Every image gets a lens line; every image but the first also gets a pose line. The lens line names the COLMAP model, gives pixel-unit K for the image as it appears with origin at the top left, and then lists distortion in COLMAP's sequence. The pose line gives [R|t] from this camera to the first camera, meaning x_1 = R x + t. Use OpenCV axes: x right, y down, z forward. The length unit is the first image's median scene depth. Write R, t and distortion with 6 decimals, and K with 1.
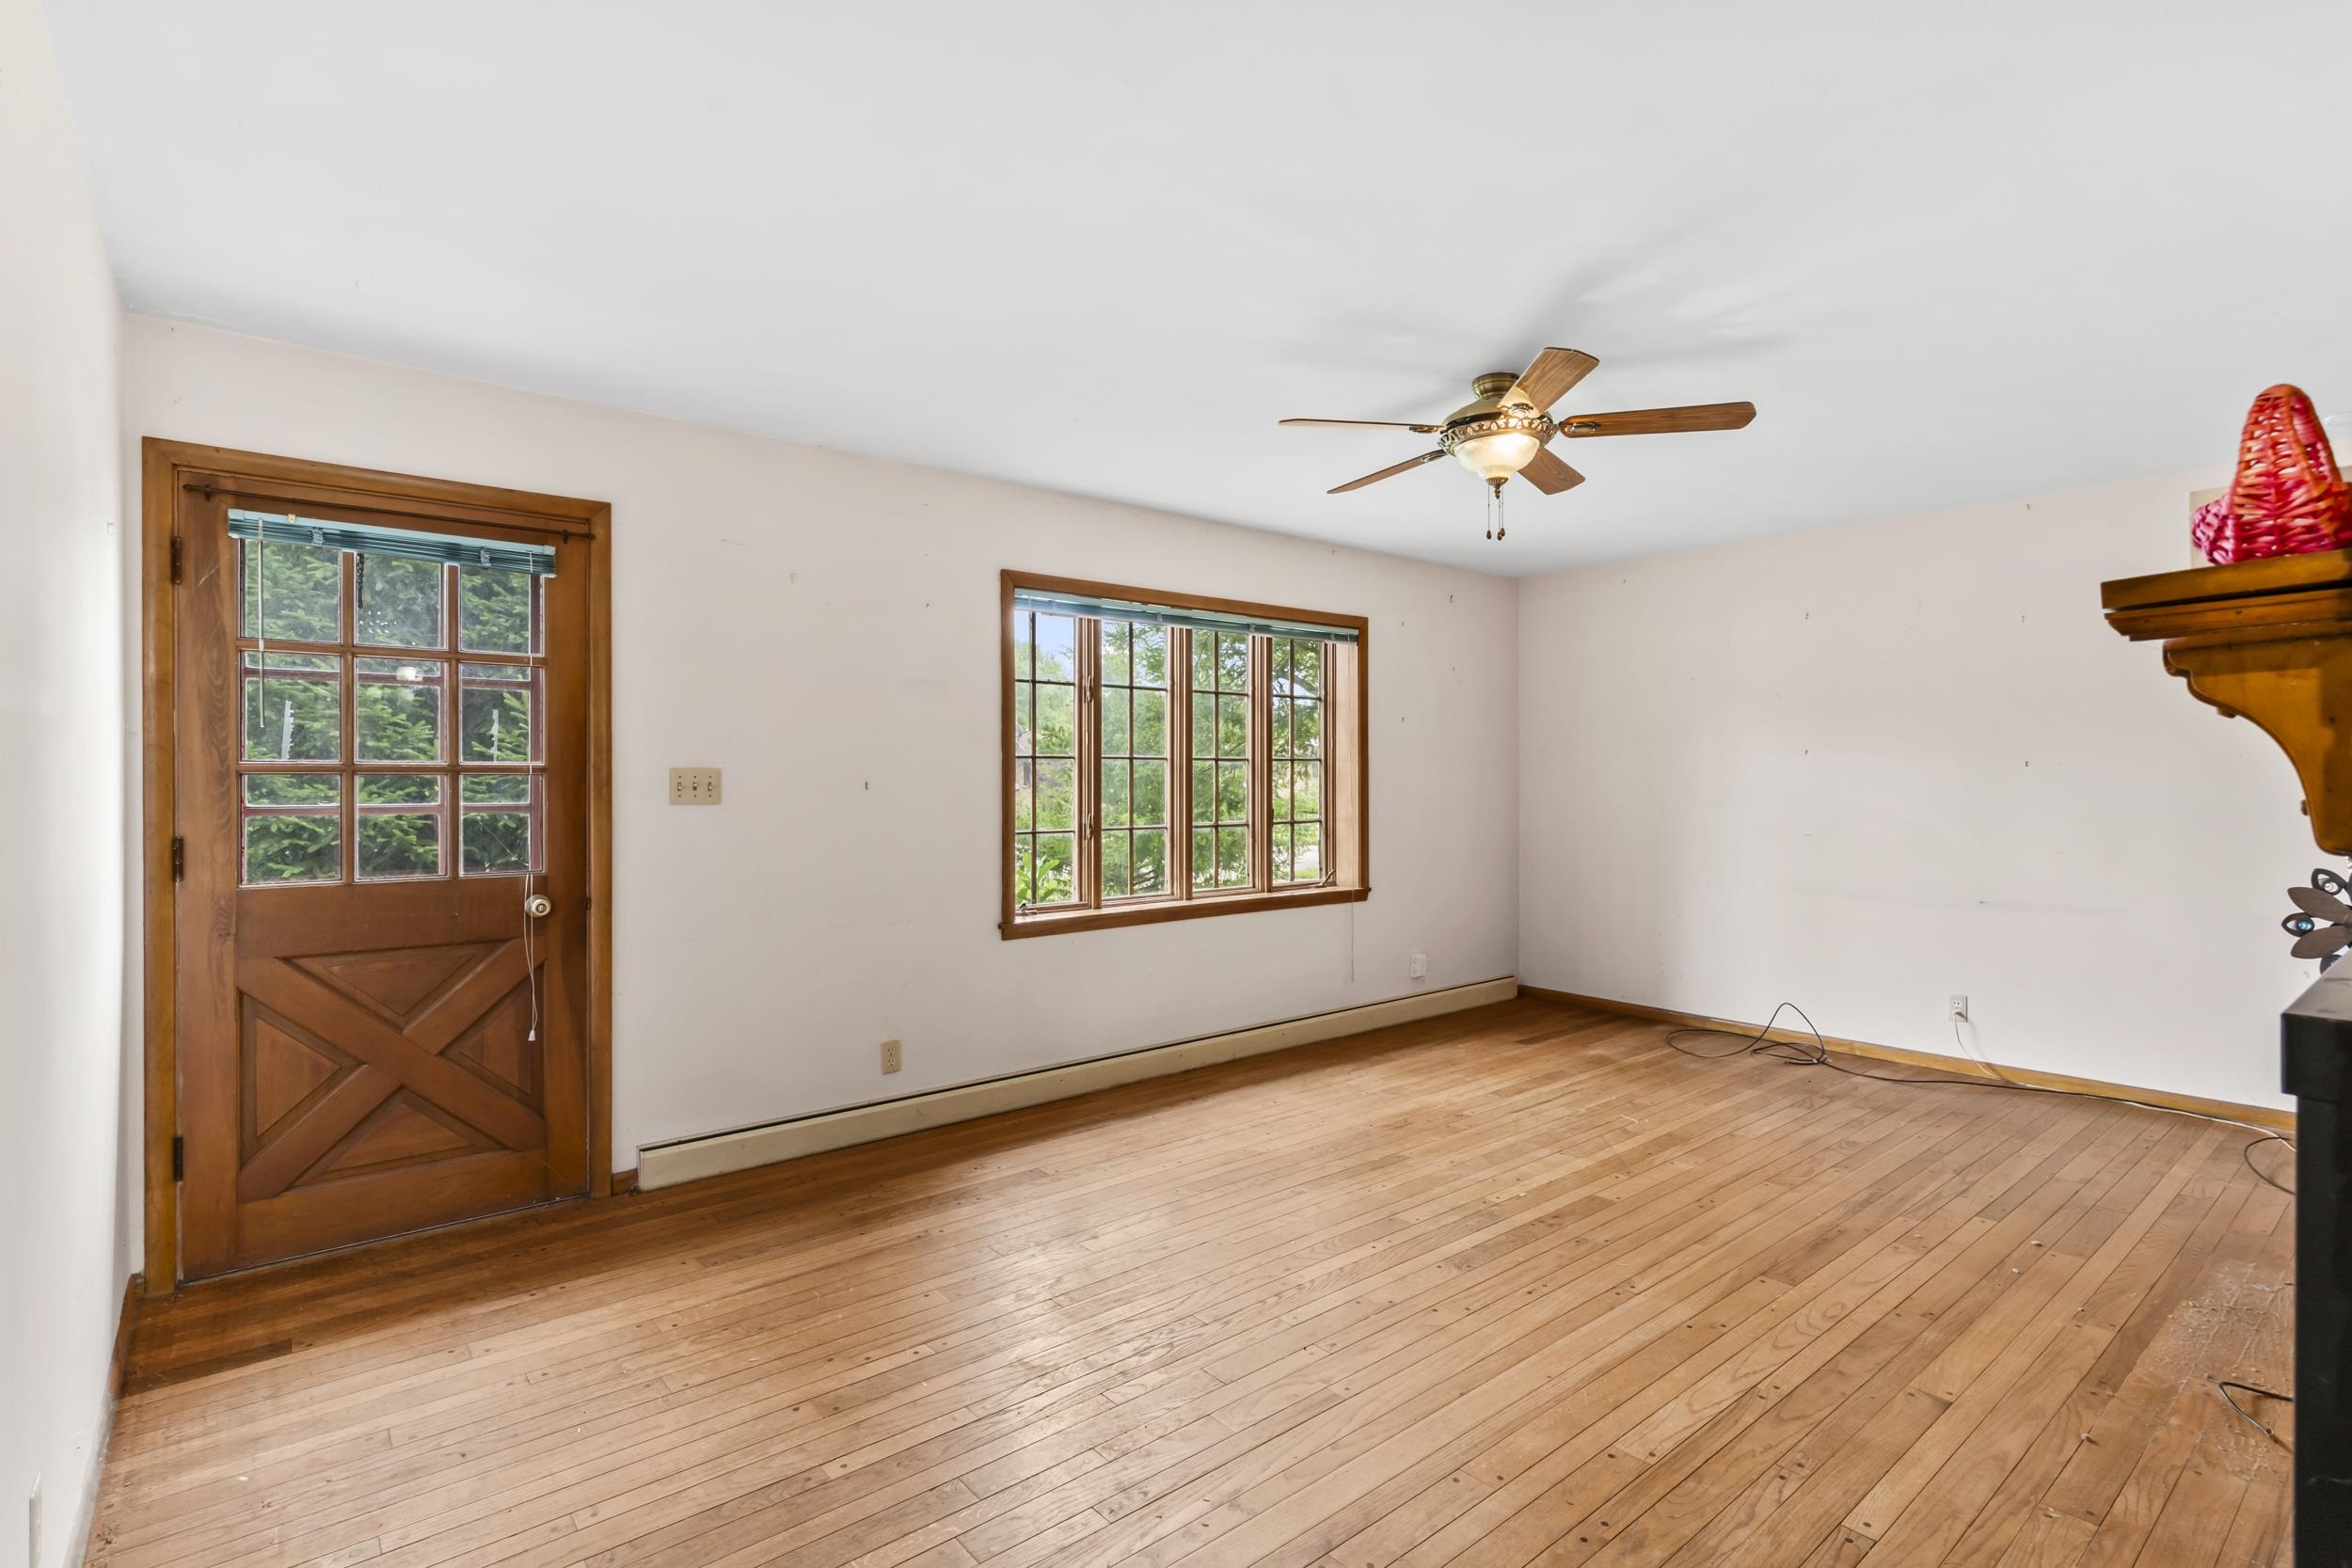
lens RADIAL K [[1140.9, 0, 1176.0], [0, 1140.9, 784.0], [0, 0, 1]] dist [0.001399, -0.000411]
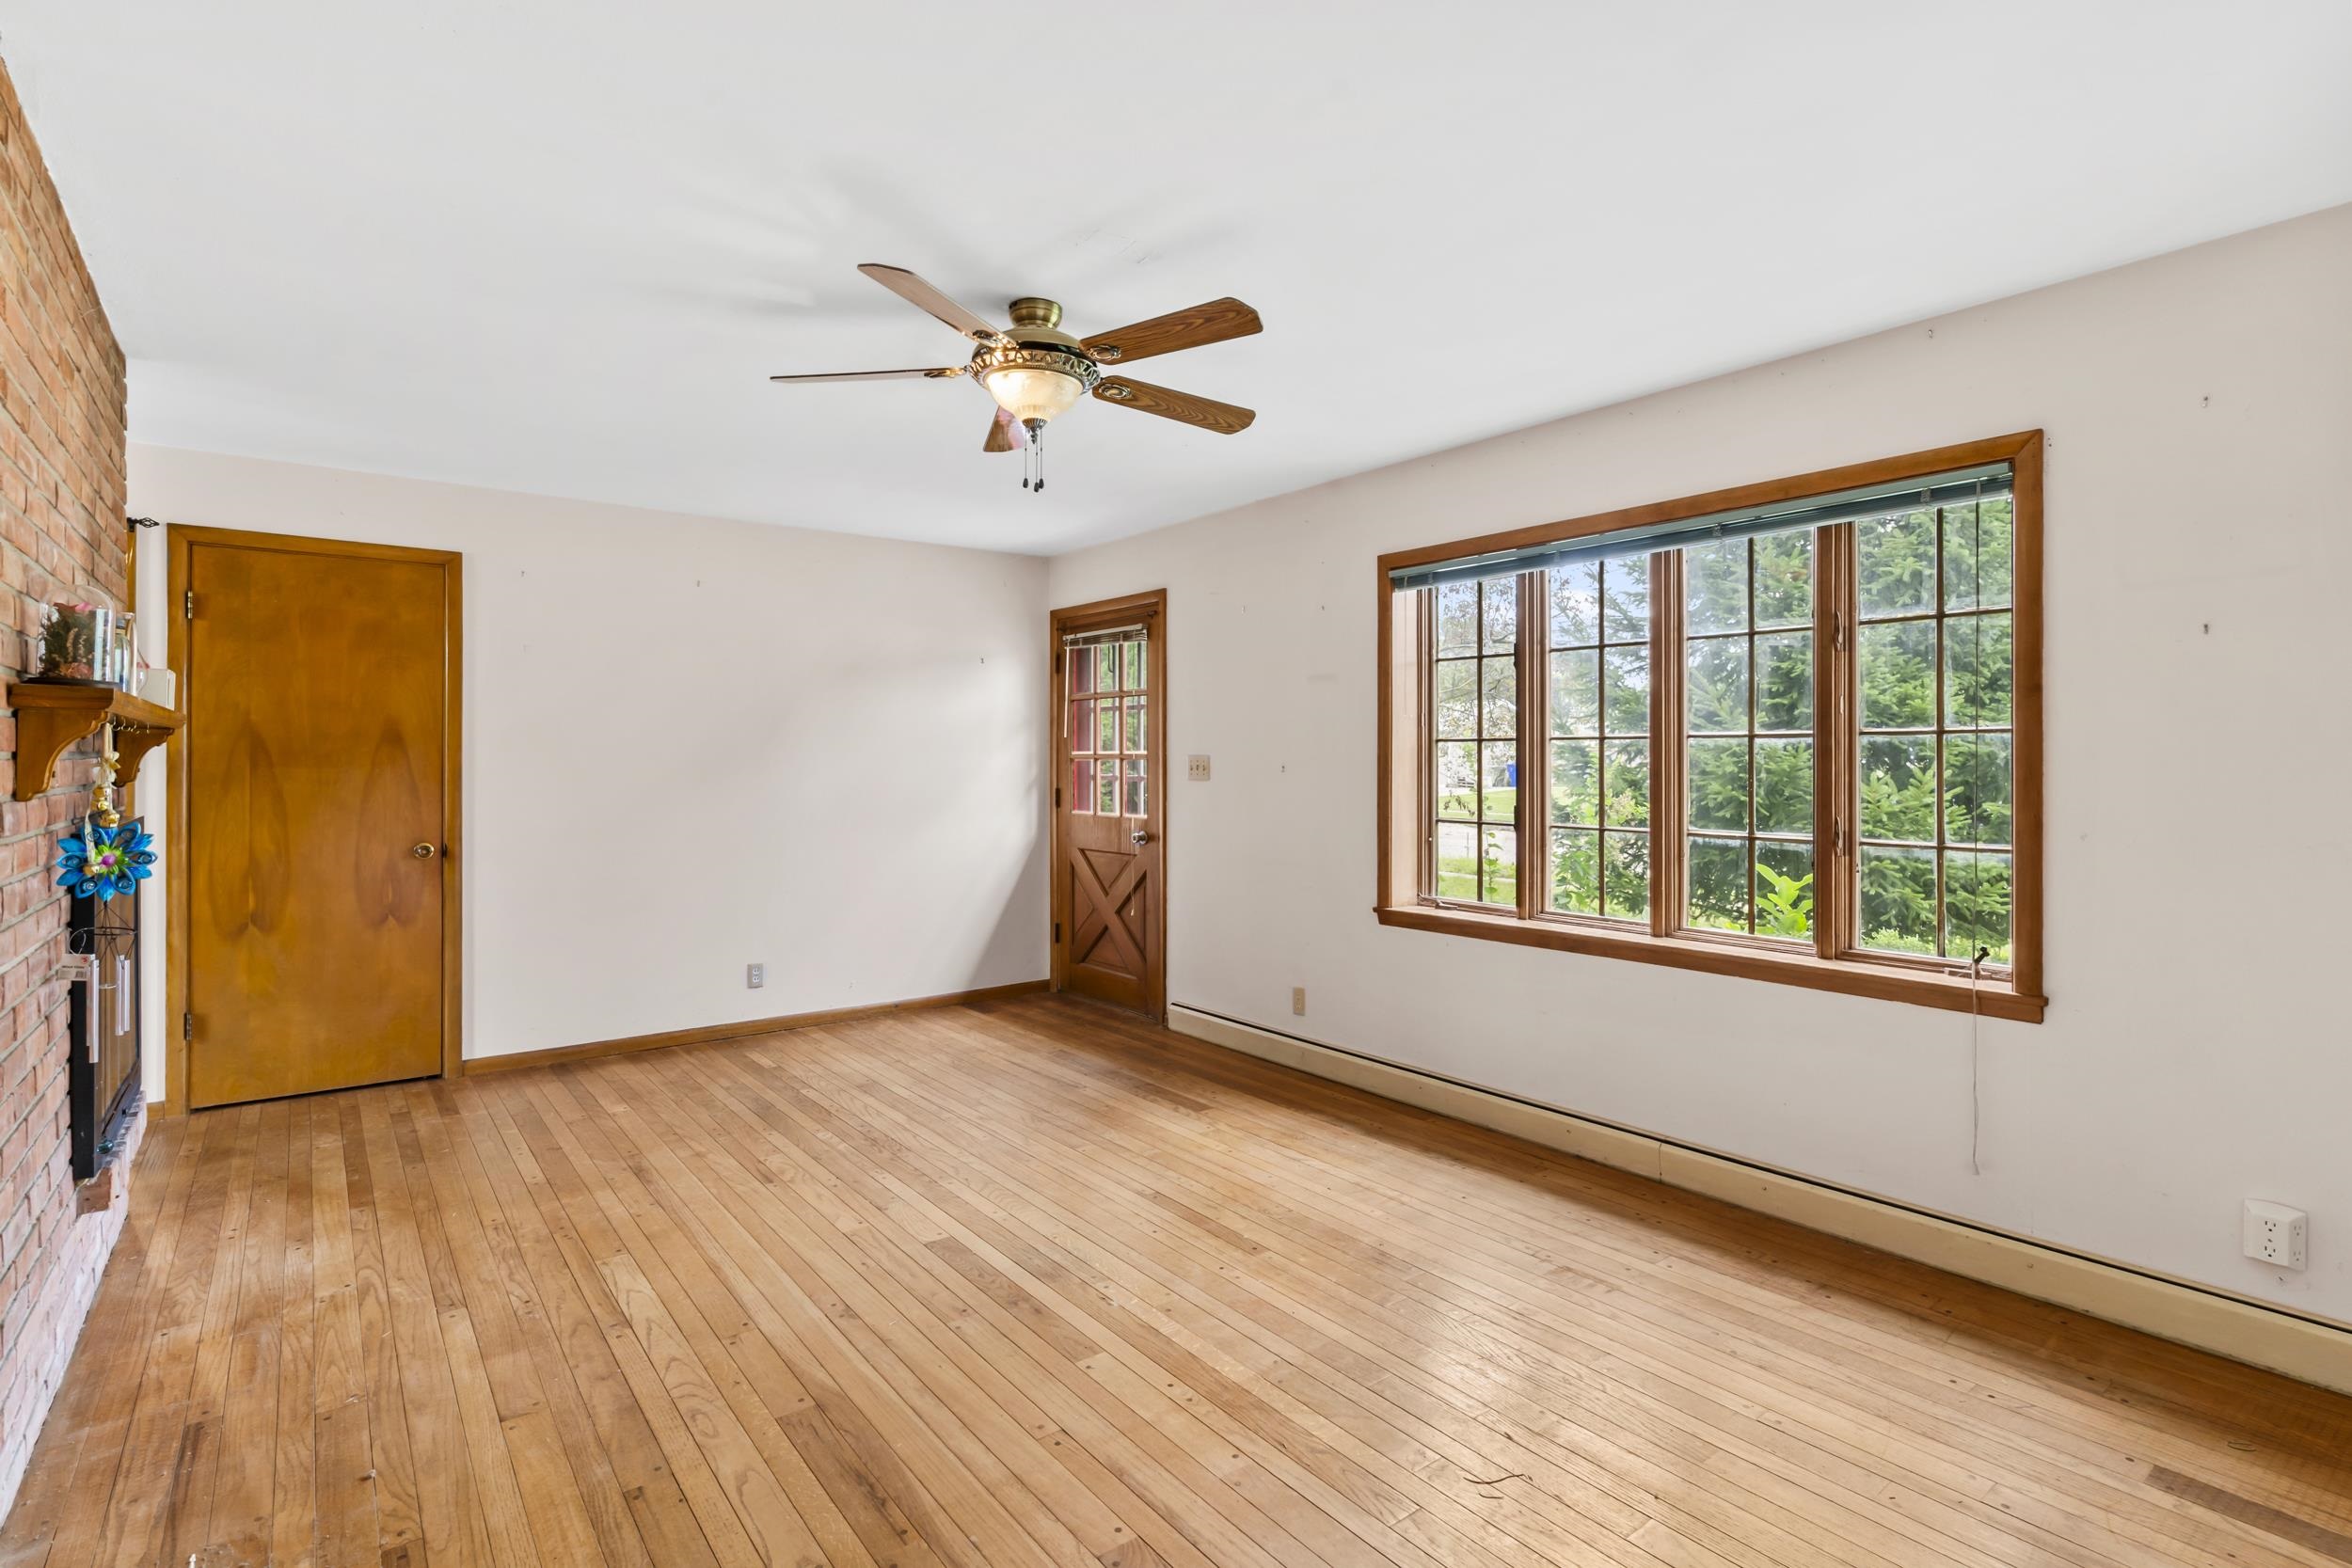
lens RADIAL K [[1140.9, 0, 1176.0], [0, 1140.9, 784.0], [0, 0, 1]] dist [0.001399, -0.000411]
pose [[-0.045520, 0.024129, -0.998672, 1.053519], [-0.006837, 0.999677, 0.024465, -0.012733], [0.998940, 0.007942, -0.045341, 1.058744]]
